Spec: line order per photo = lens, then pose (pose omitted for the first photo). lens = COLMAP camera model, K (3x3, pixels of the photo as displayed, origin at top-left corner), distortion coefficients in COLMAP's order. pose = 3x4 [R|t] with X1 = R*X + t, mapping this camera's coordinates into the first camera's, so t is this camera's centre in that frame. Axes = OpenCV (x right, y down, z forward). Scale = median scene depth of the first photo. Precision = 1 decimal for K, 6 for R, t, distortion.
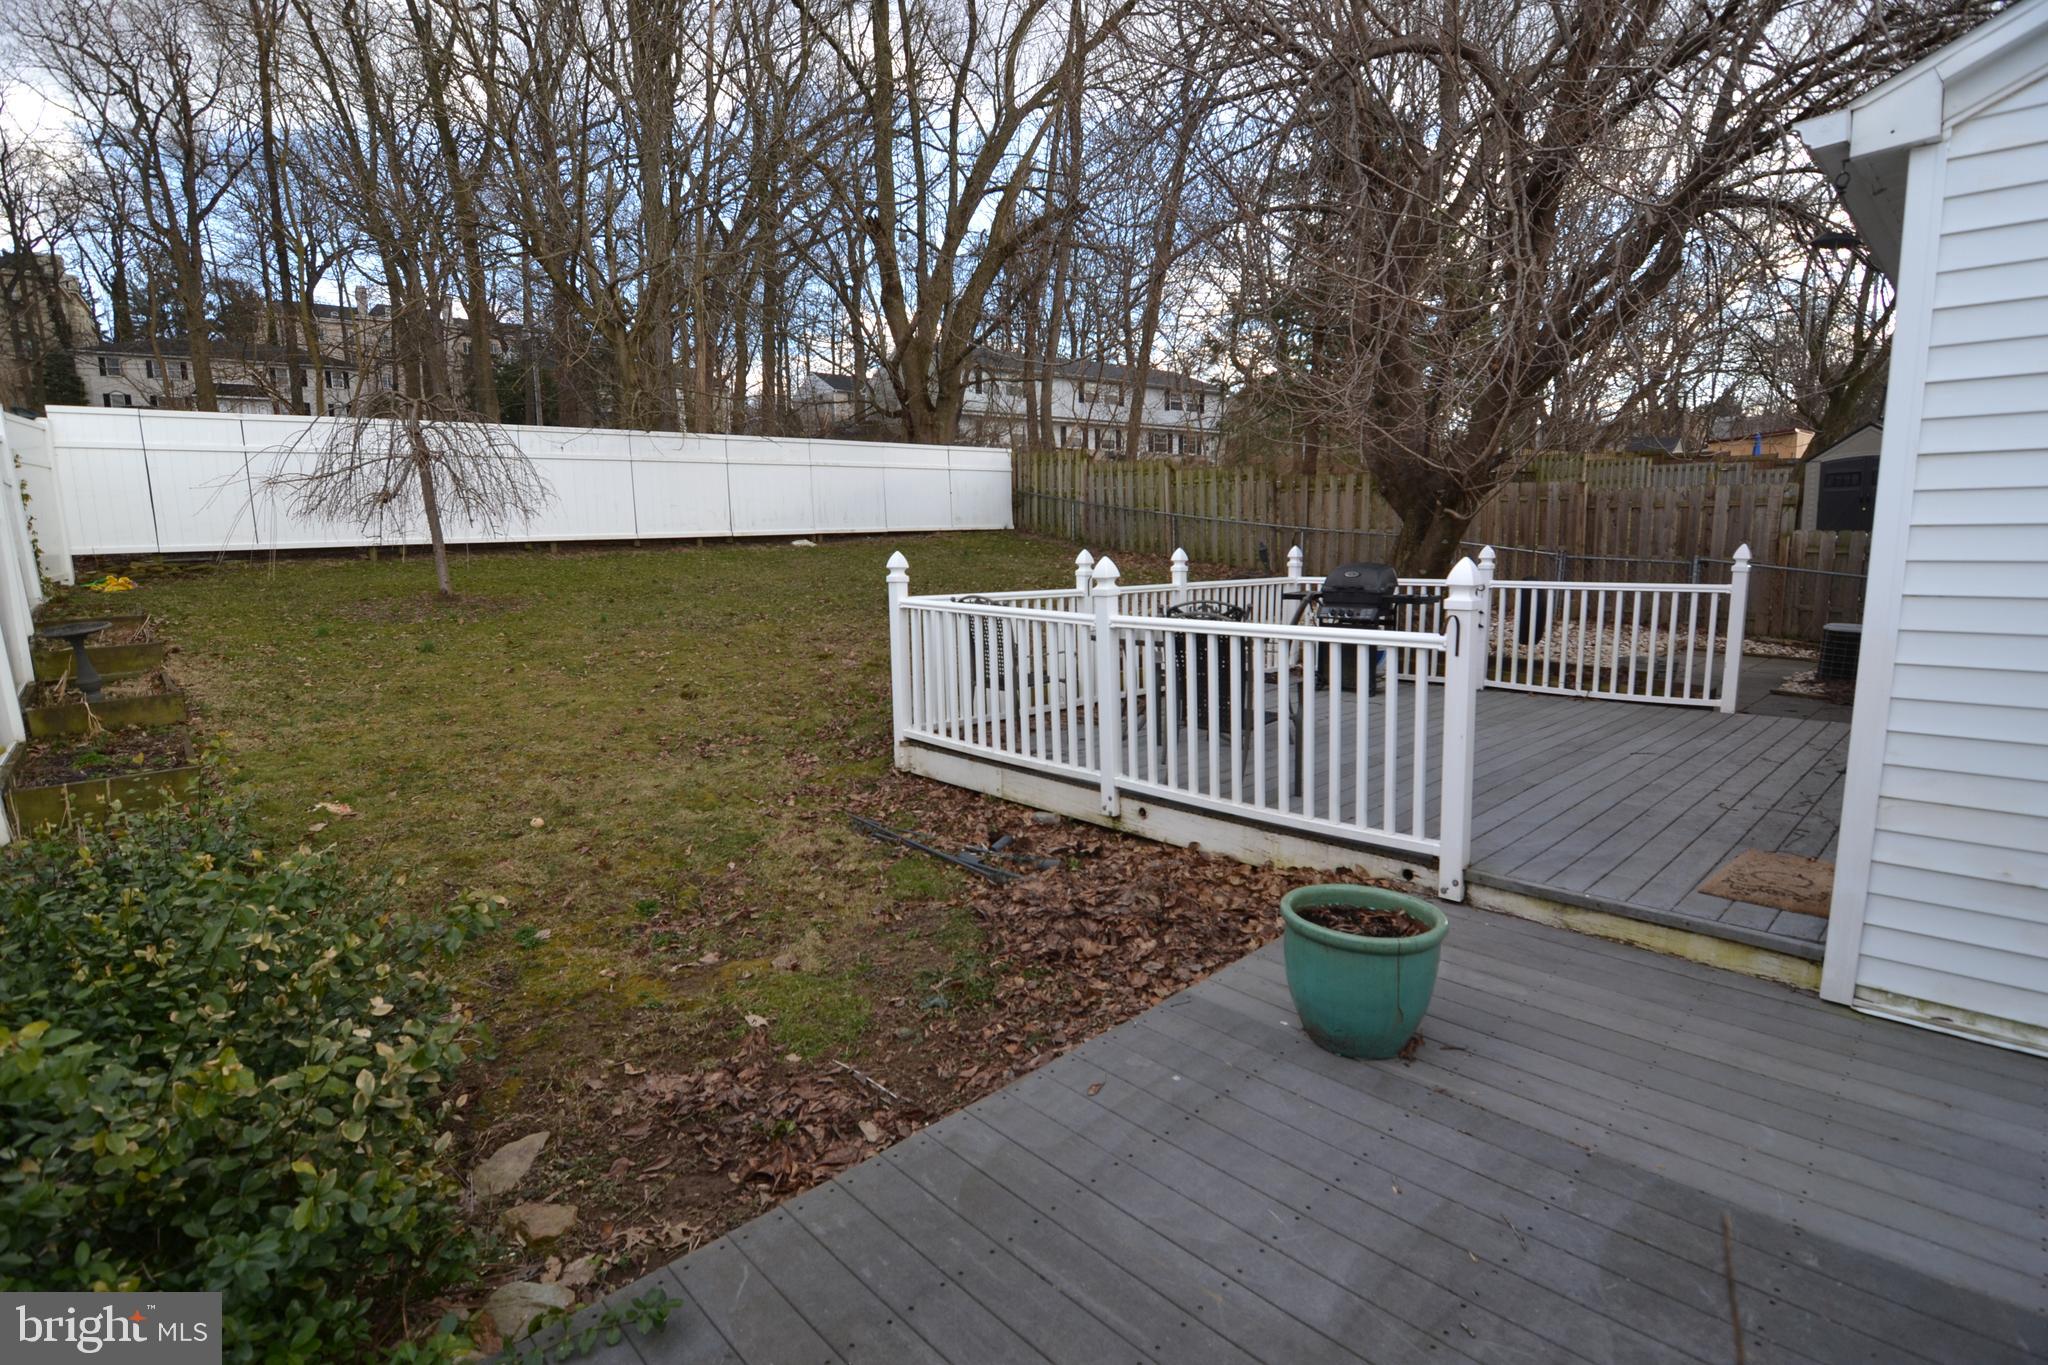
lens RADIAL K [[992.6, 0, 1029.8], [0, 992.6, 682.7], [0, 0, 1]] dist [-0.012706, -0.004486]
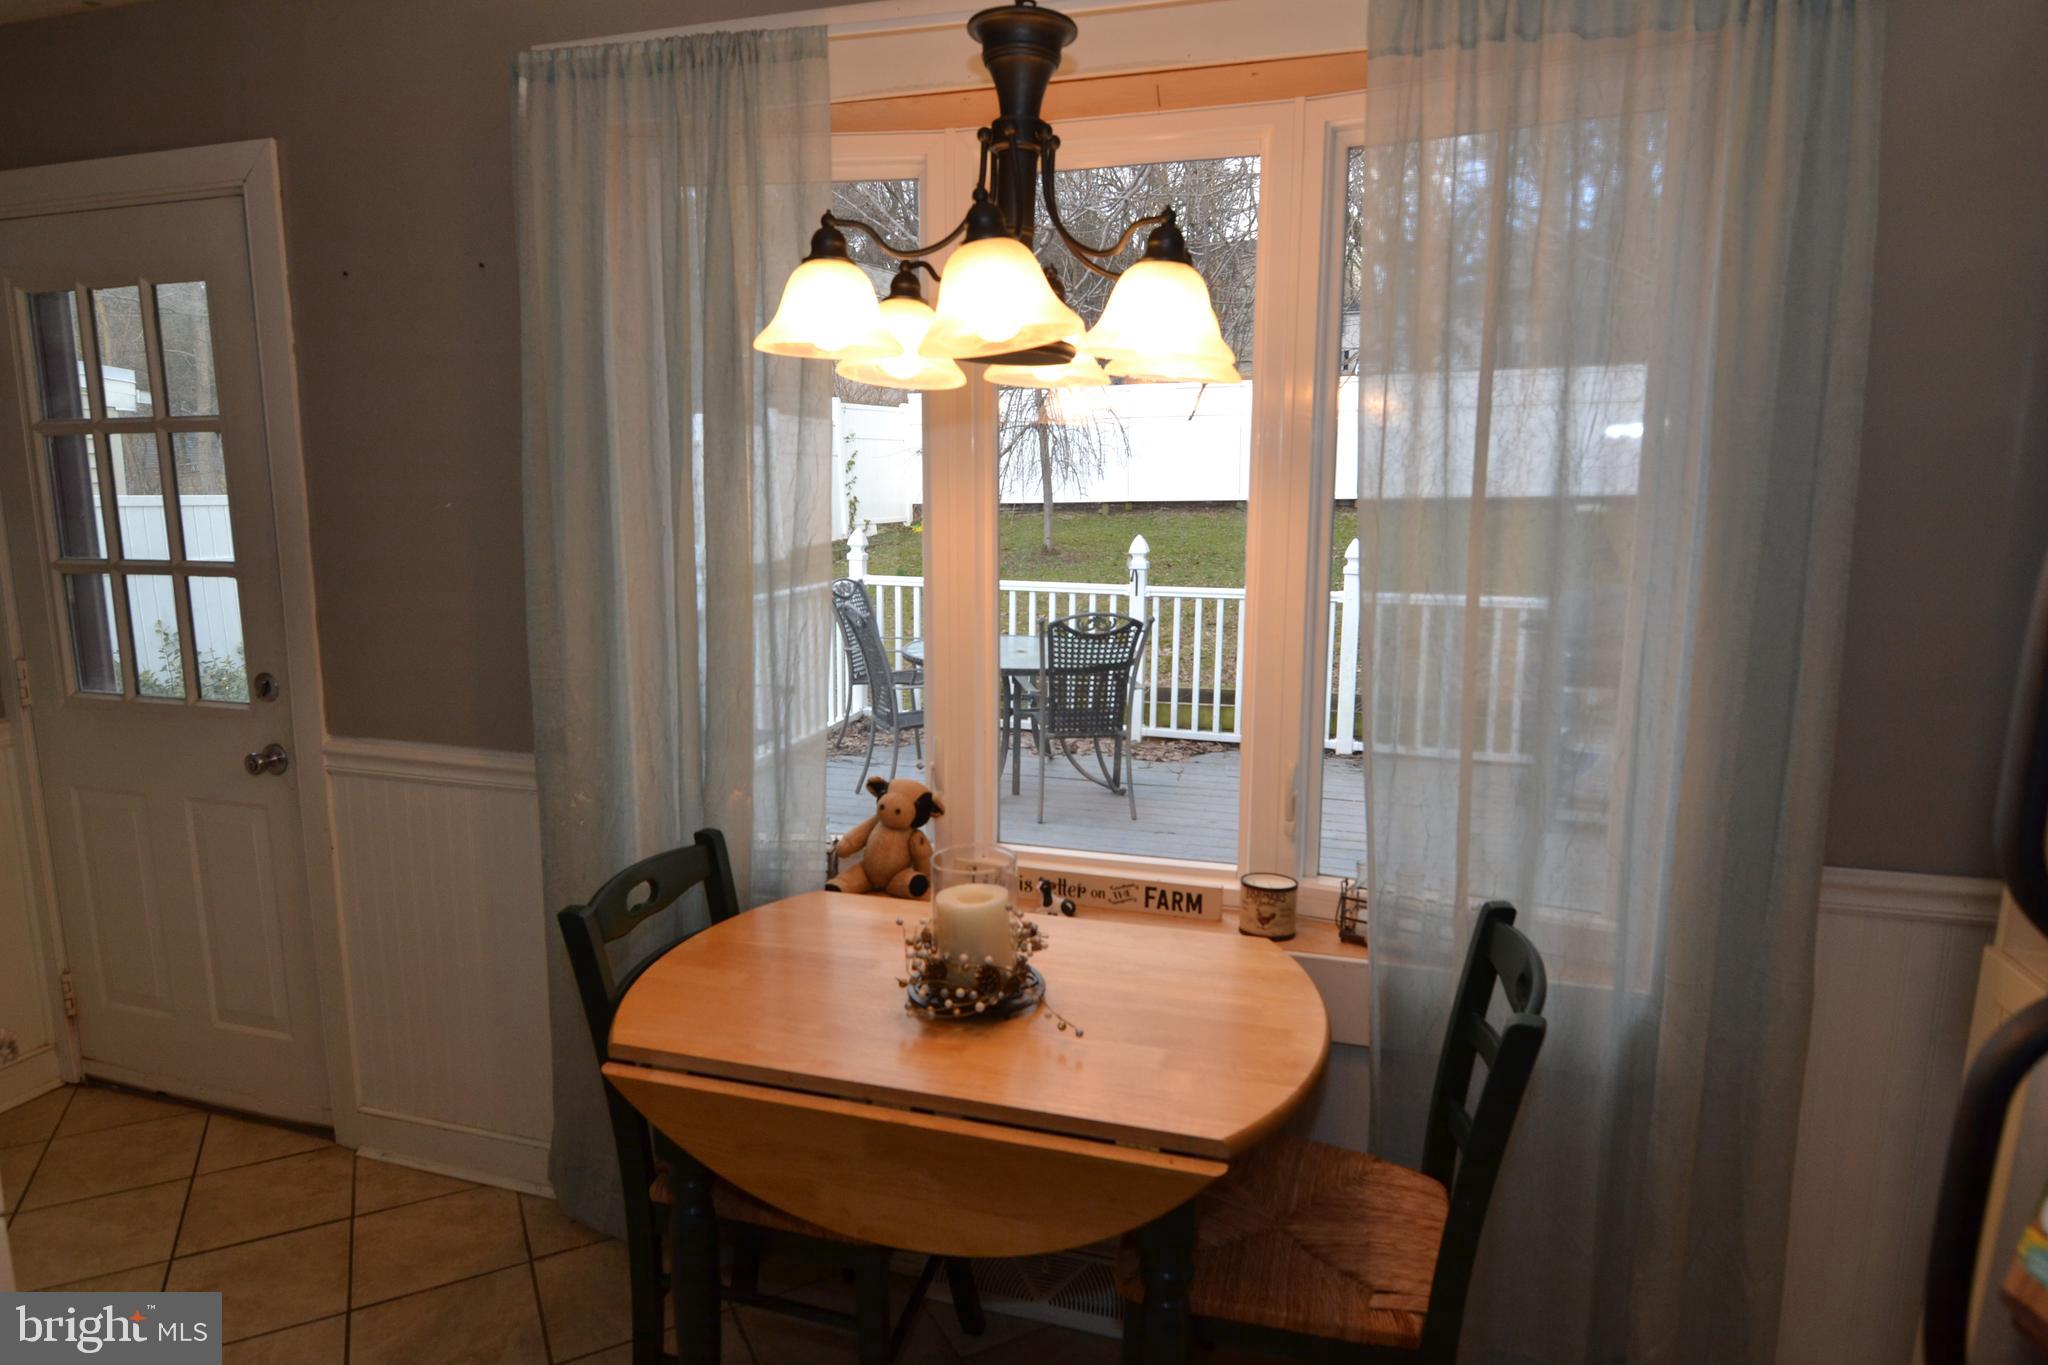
lens RADIAL K [[1169.0, 0, 1018.7], [0, 1169.0, 683.1], [0, 0, 1]] dist [-0.003381, -0.001573]
pose [[0.488386, 0.152637, -0.859174, 0.381258], [-0.133116, 0.986092, 0.099517, -0.047185], [0.862415, 0.065767, 0.501912, 0.226835]]
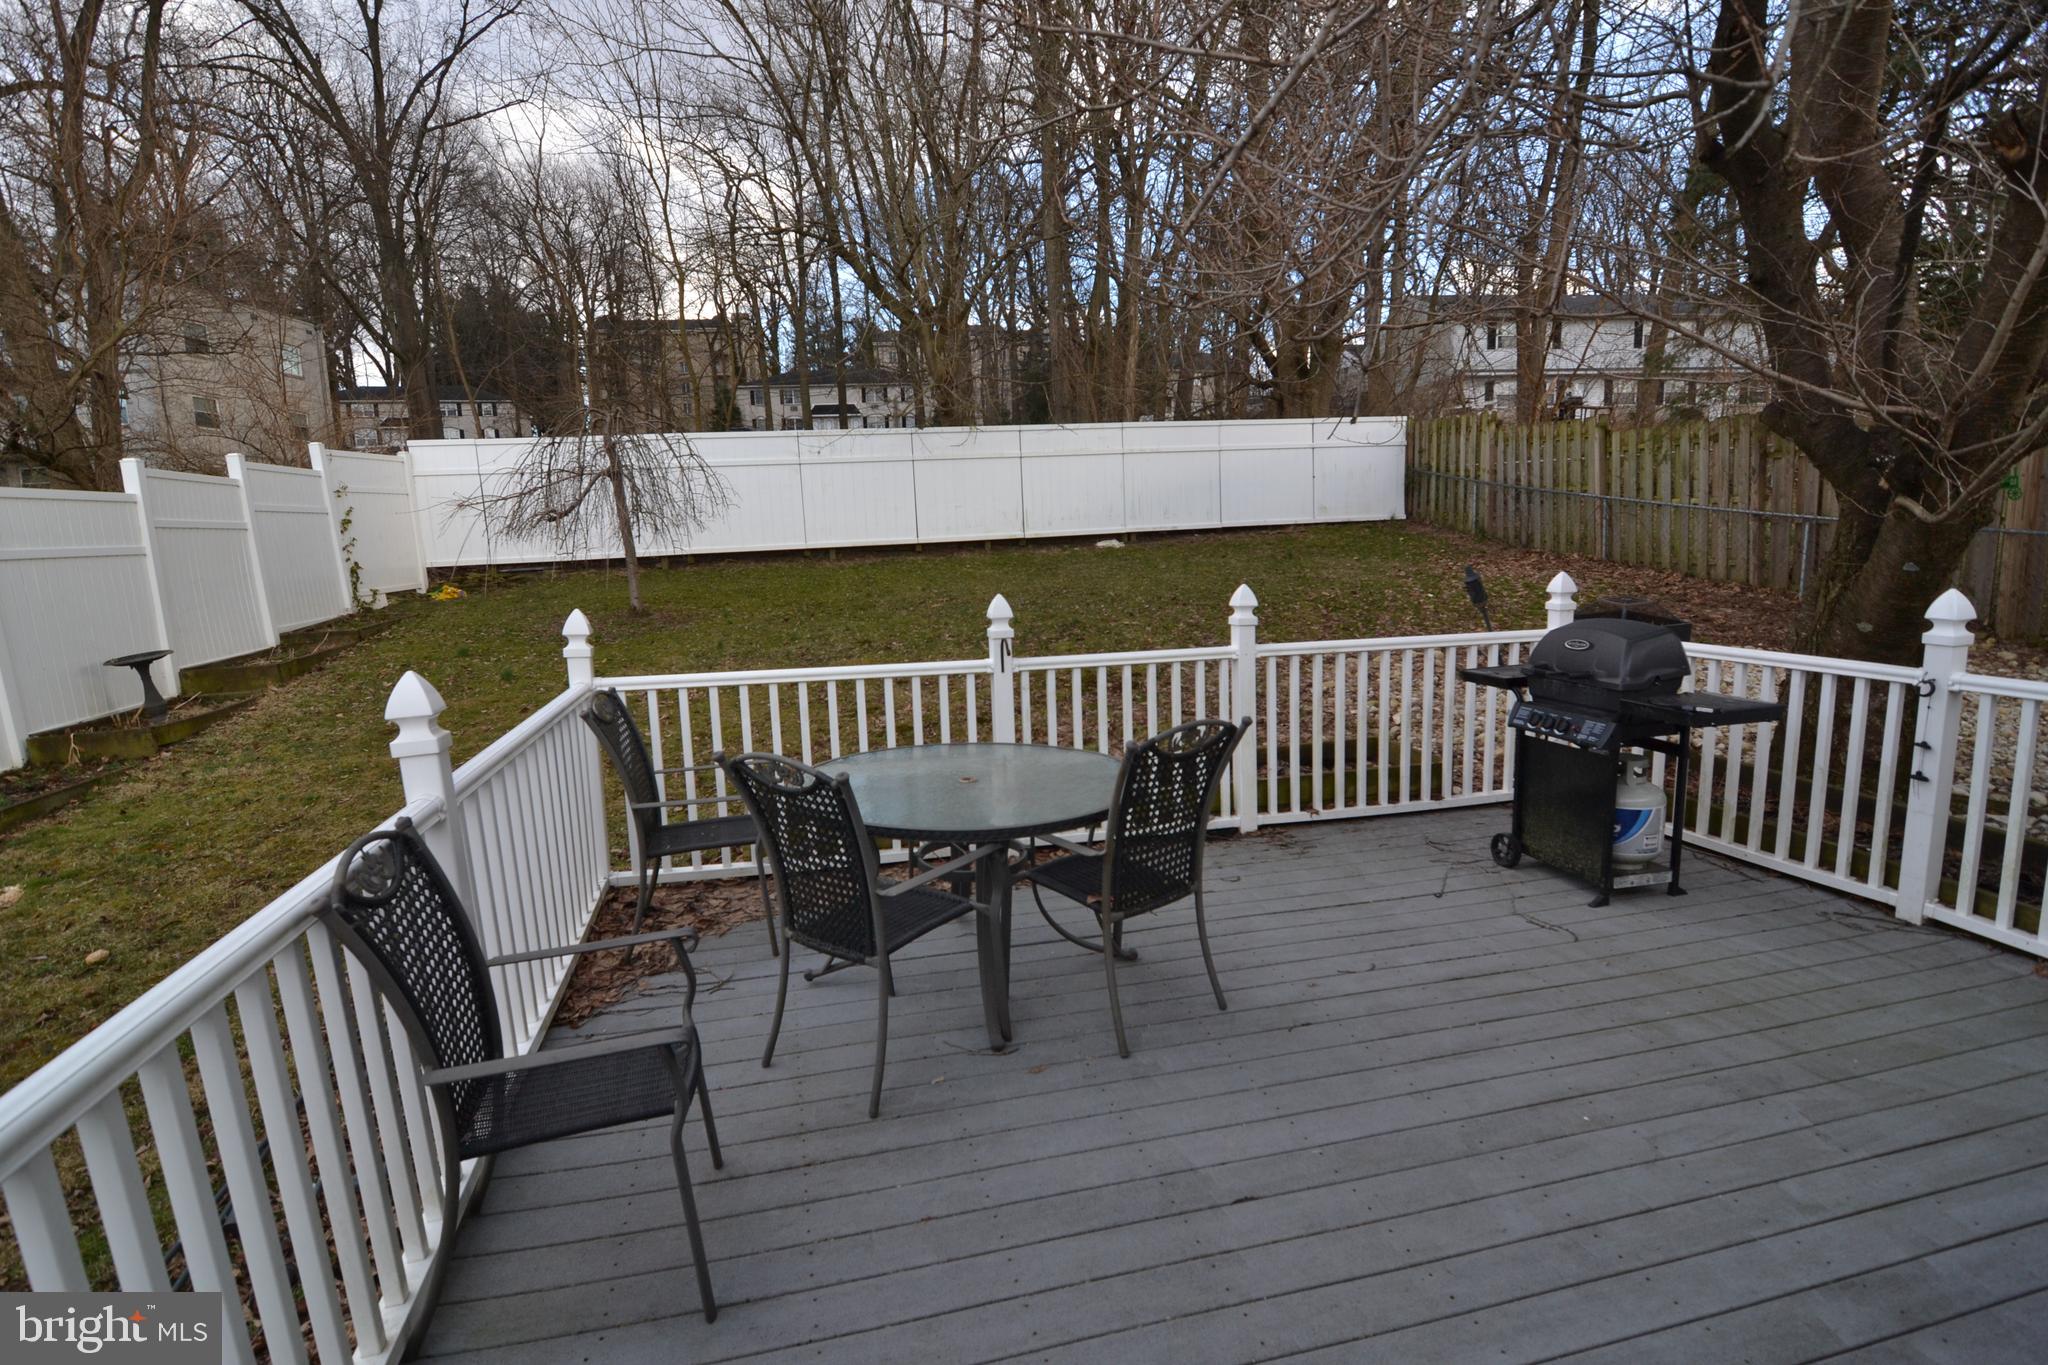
lens RADIAL K [[992.6, 0, 1022.5], [0, 992.6, 696.8], [0, 0, 1]] dist [-0.012706, -0.004486]
pose [[0.859620, 0.068476, -0.506325, 0.177528], [-0.052572, 0.997573, 0.045659, -0.048130], [0.508223, -0.012631, 0.861133, 0.237721]]
